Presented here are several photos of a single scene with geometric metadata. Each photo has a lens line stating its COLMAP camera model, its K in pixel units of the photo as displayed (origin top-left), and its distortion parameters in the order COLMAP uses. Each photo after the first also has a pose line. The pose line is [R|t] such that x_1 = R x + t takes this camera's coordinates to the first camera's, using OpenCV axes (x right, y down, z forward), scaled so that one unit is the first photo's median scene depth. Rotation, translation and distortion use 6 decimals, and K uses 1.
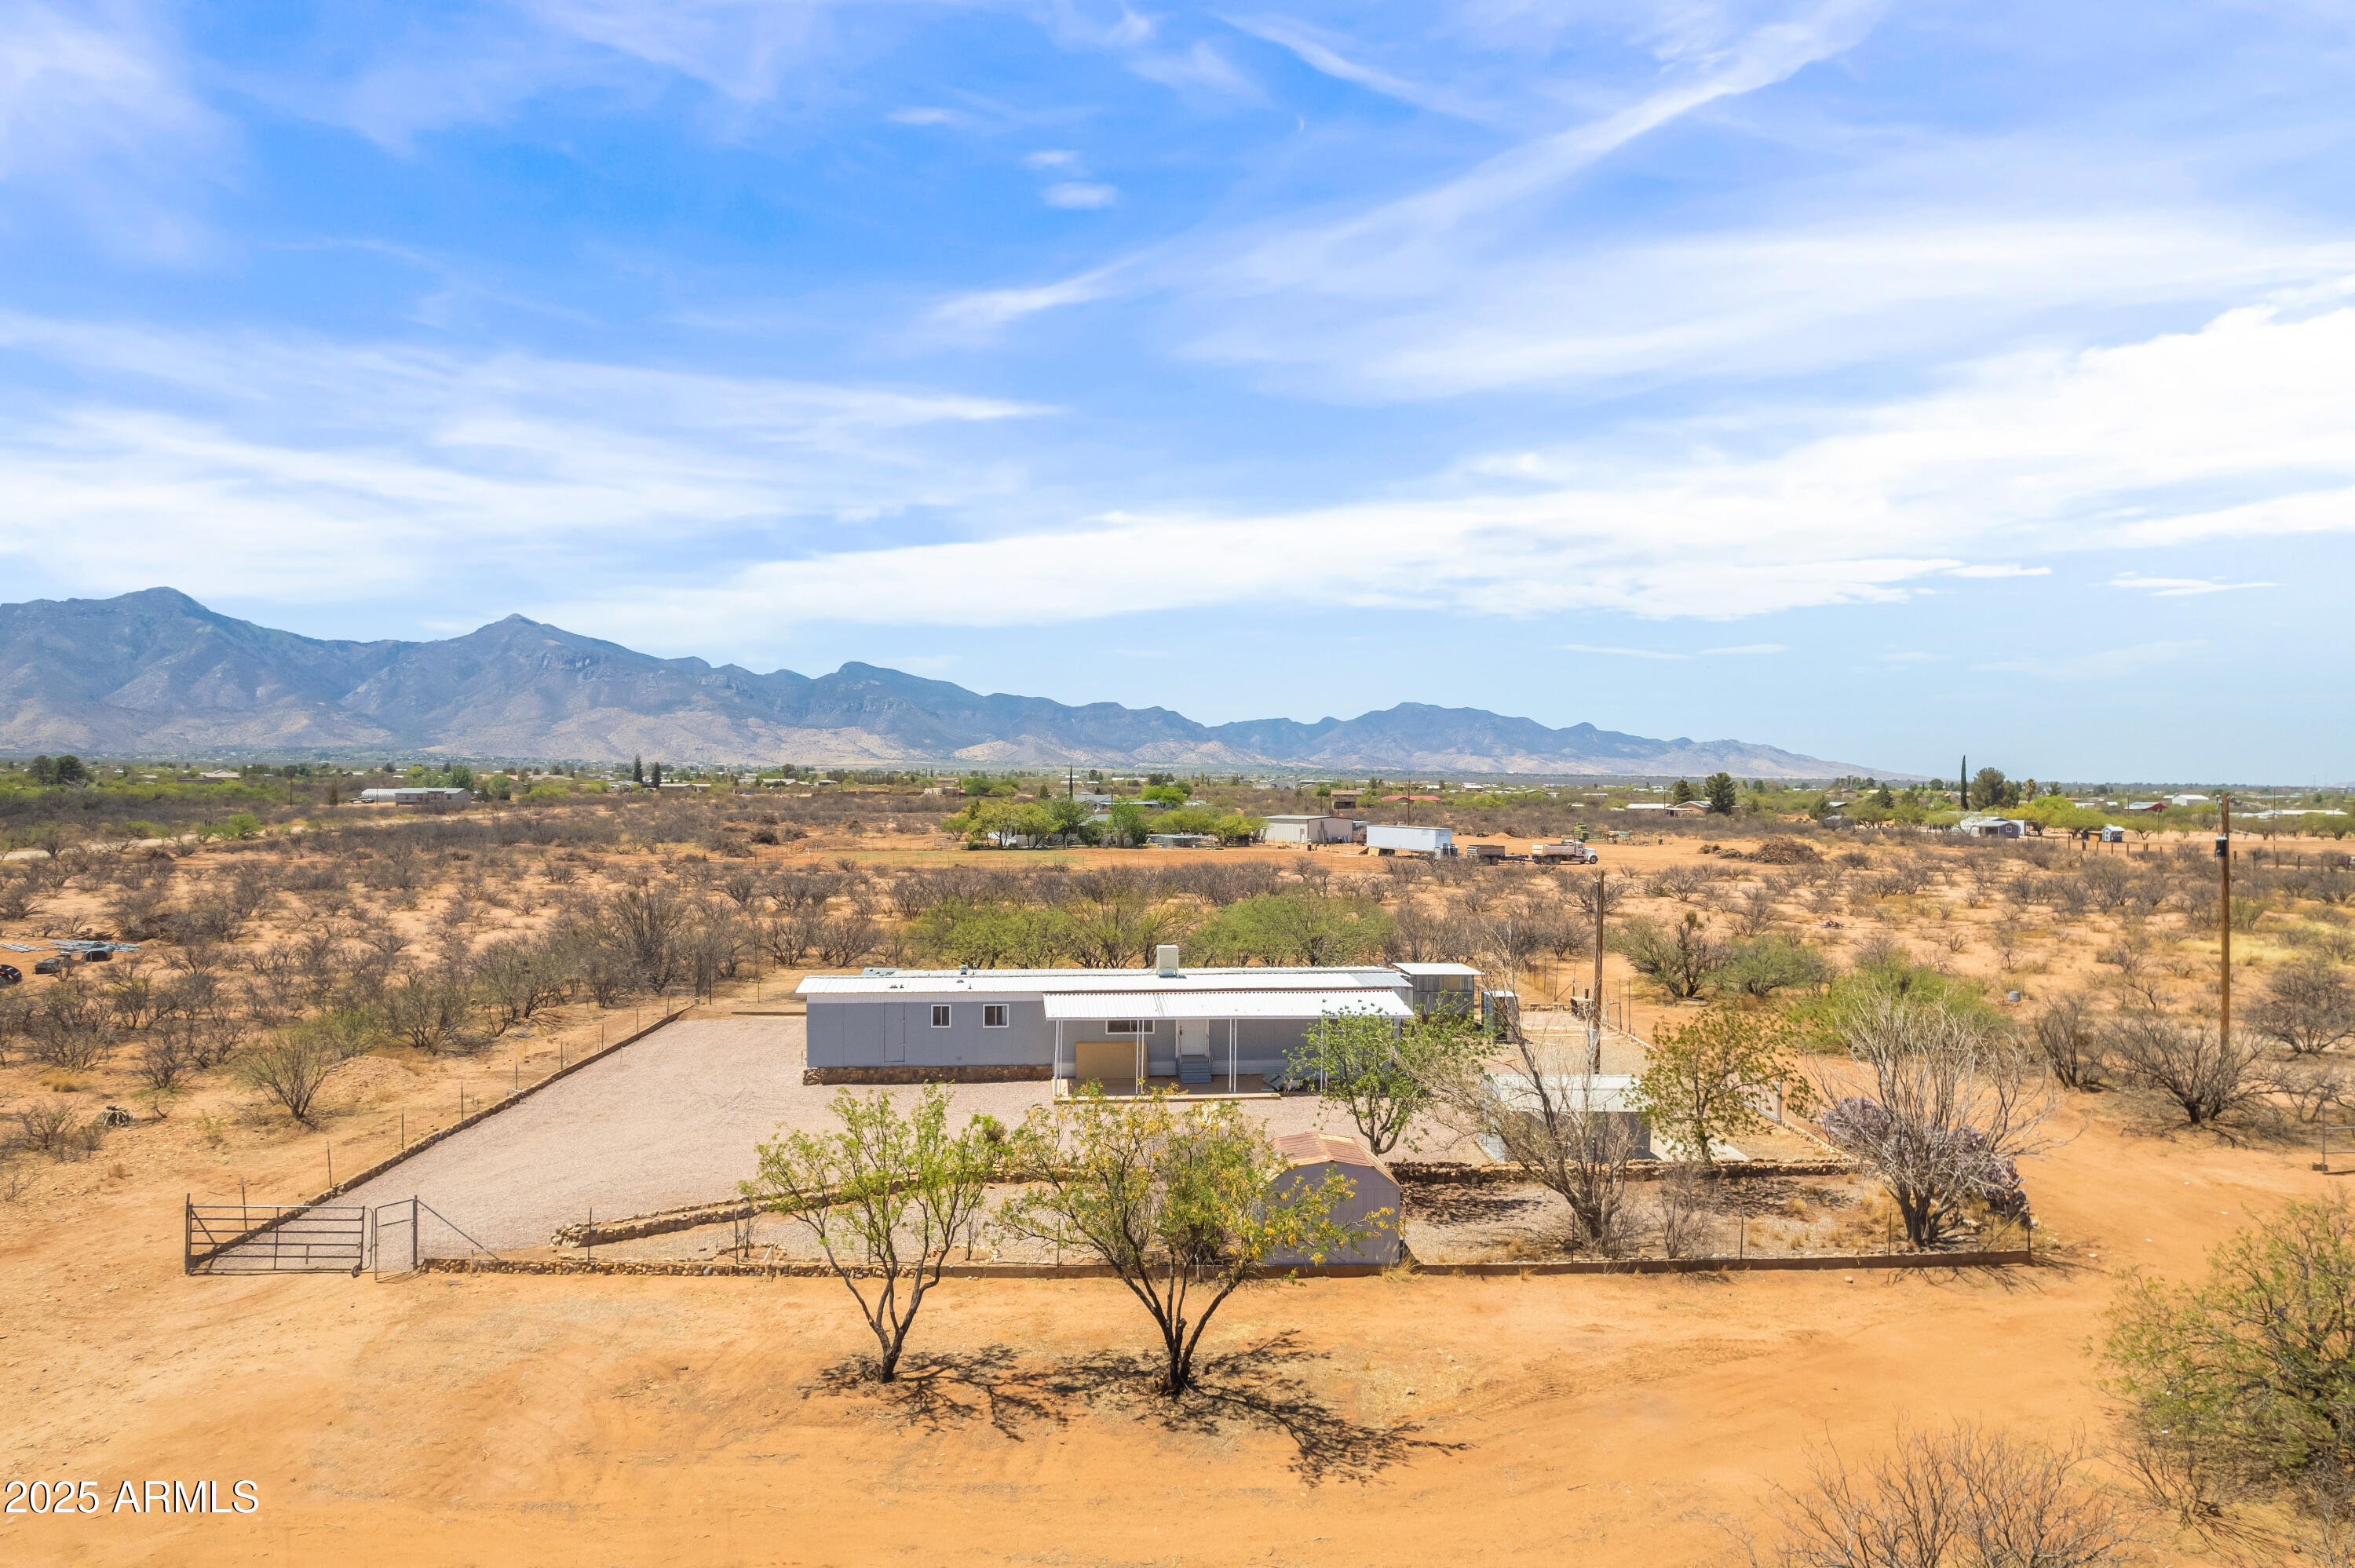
lens RADIAL K [[1505.7, 0, 1182.6], [0, 1505.7, 790.3], [0, 0, 1]] dist [-0.075245, 0.068176]
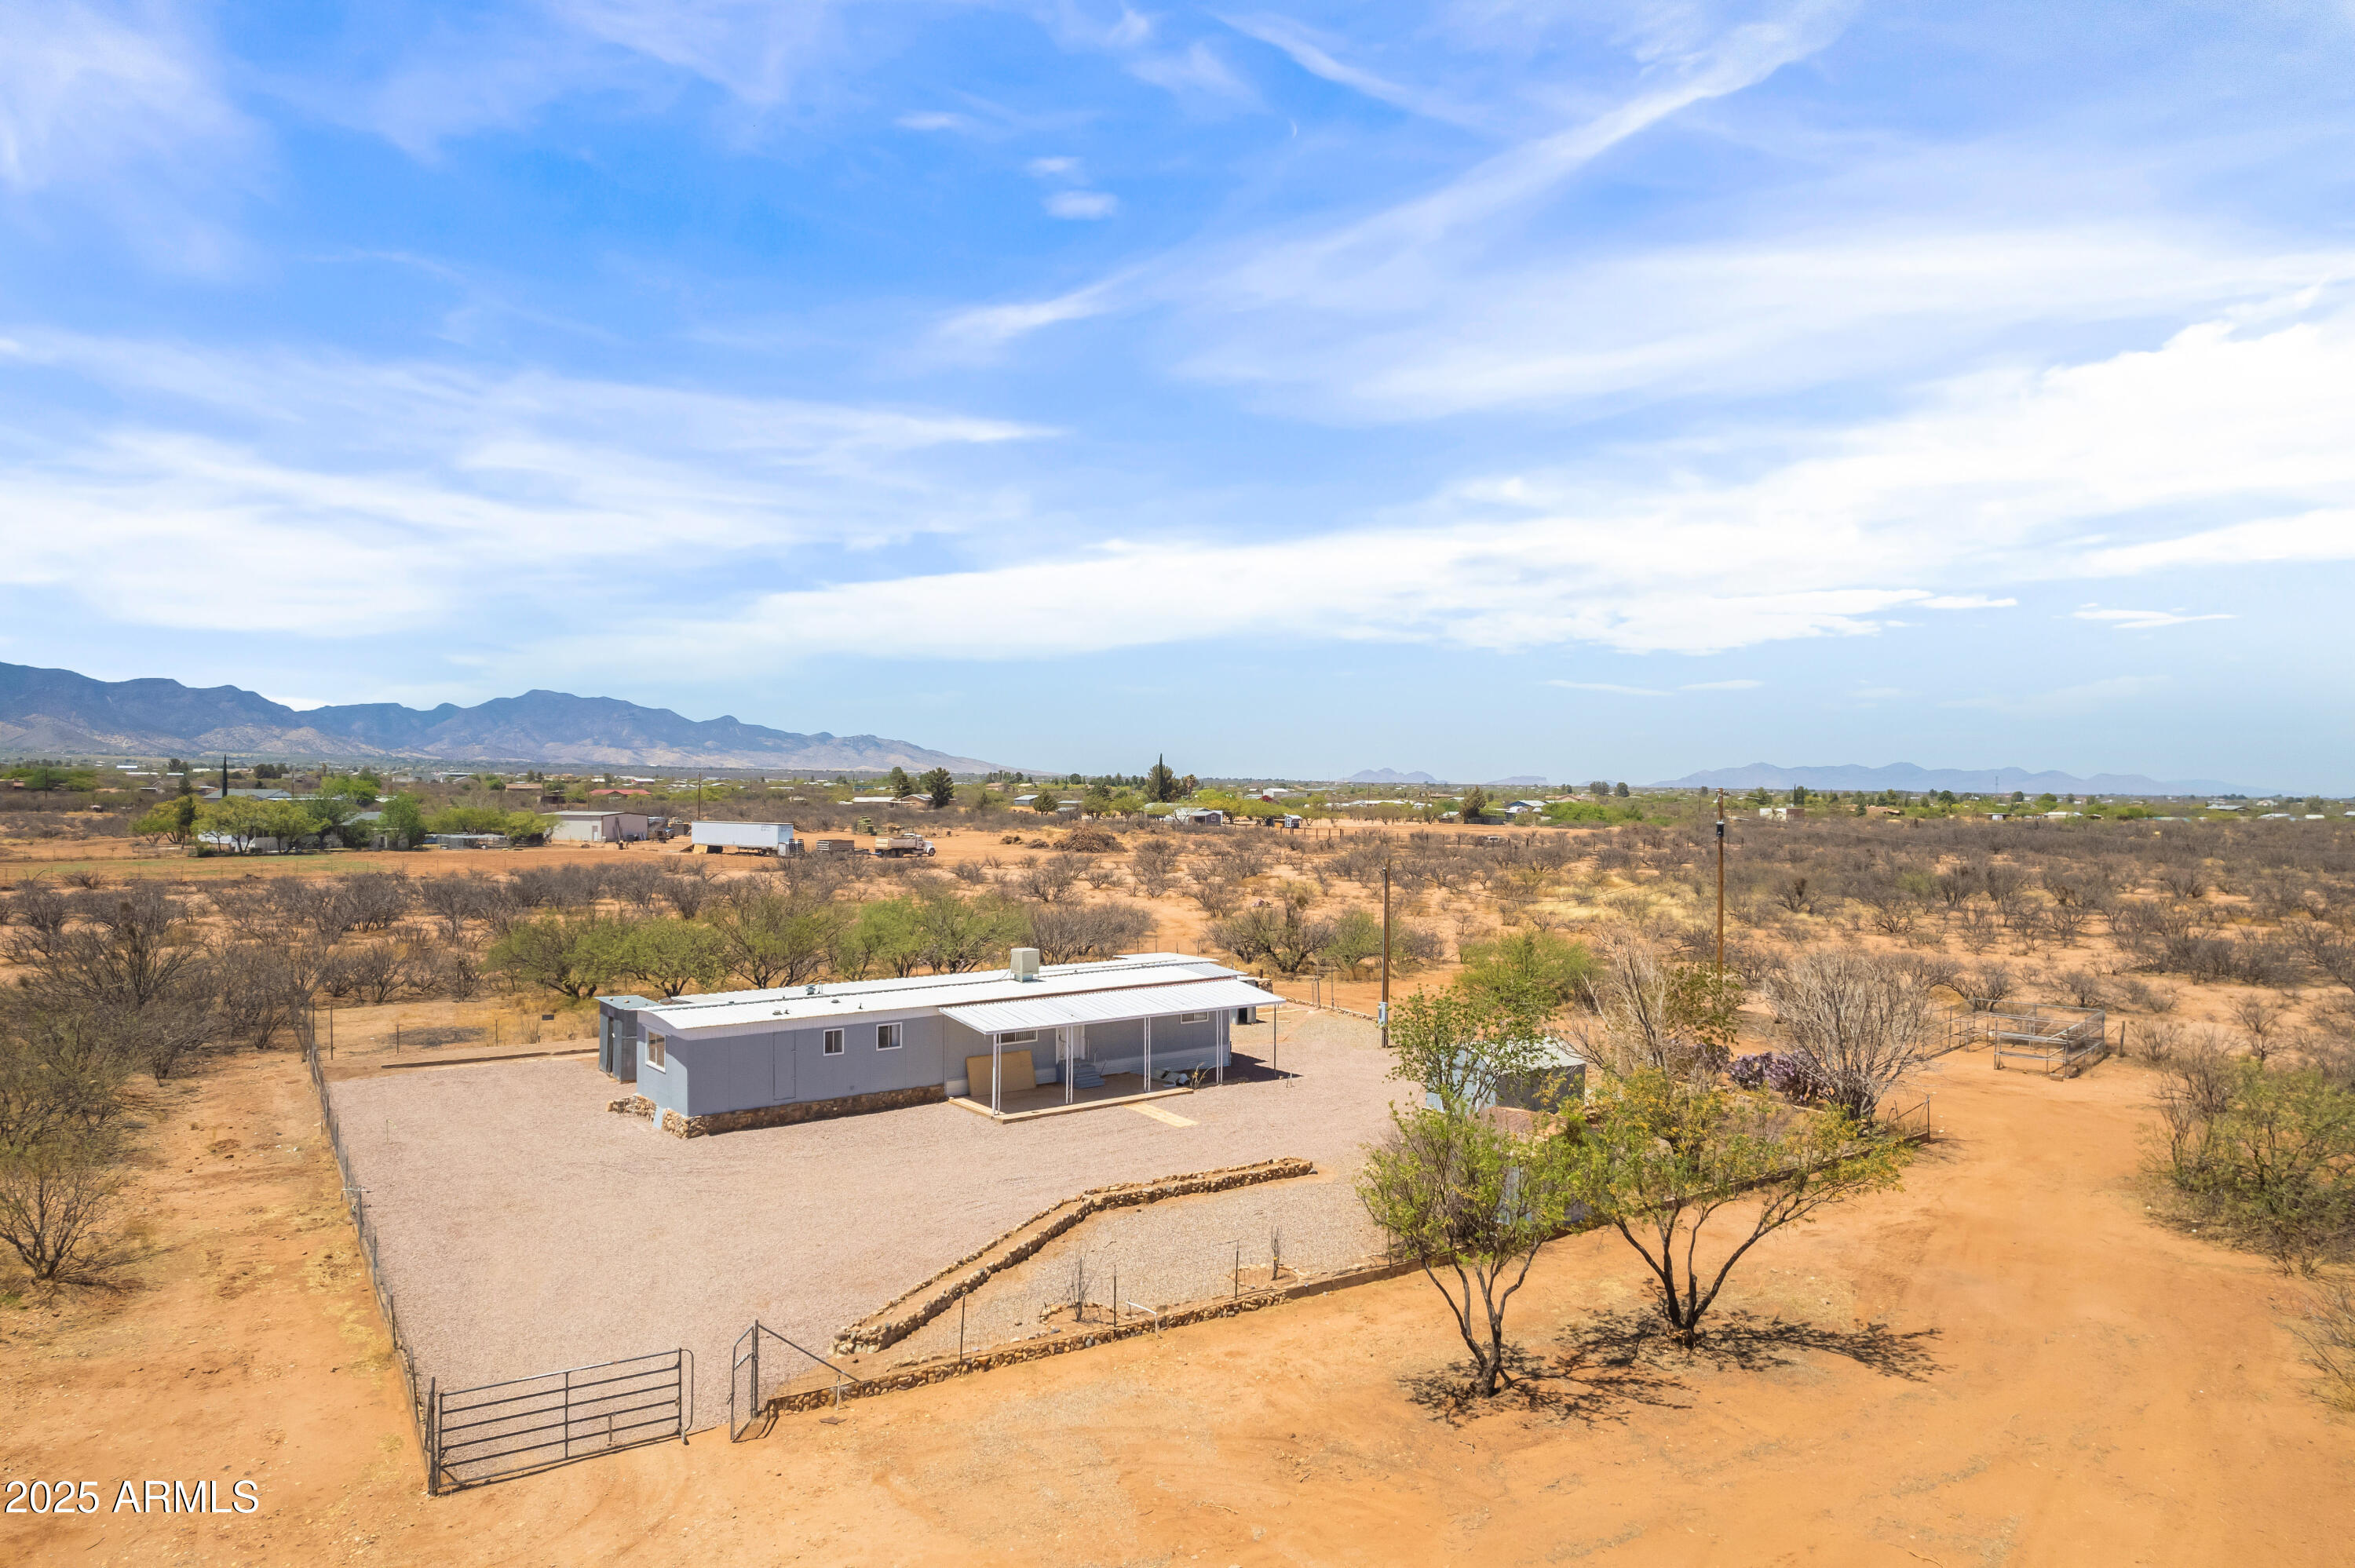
lens RADIAL K [[1505.7, 0, 1182.6], [0, 1505.7, 790.3], [0, 0, 1]] dist [-0.075245, 0.068176]
pose [[0.846232, -0.001554, 0.532812, -0.453697], [-0.000765, 0.999991, 0.004131, -0.001415], [-0.532814, -0.003903, 0.846223, 0.144629]]
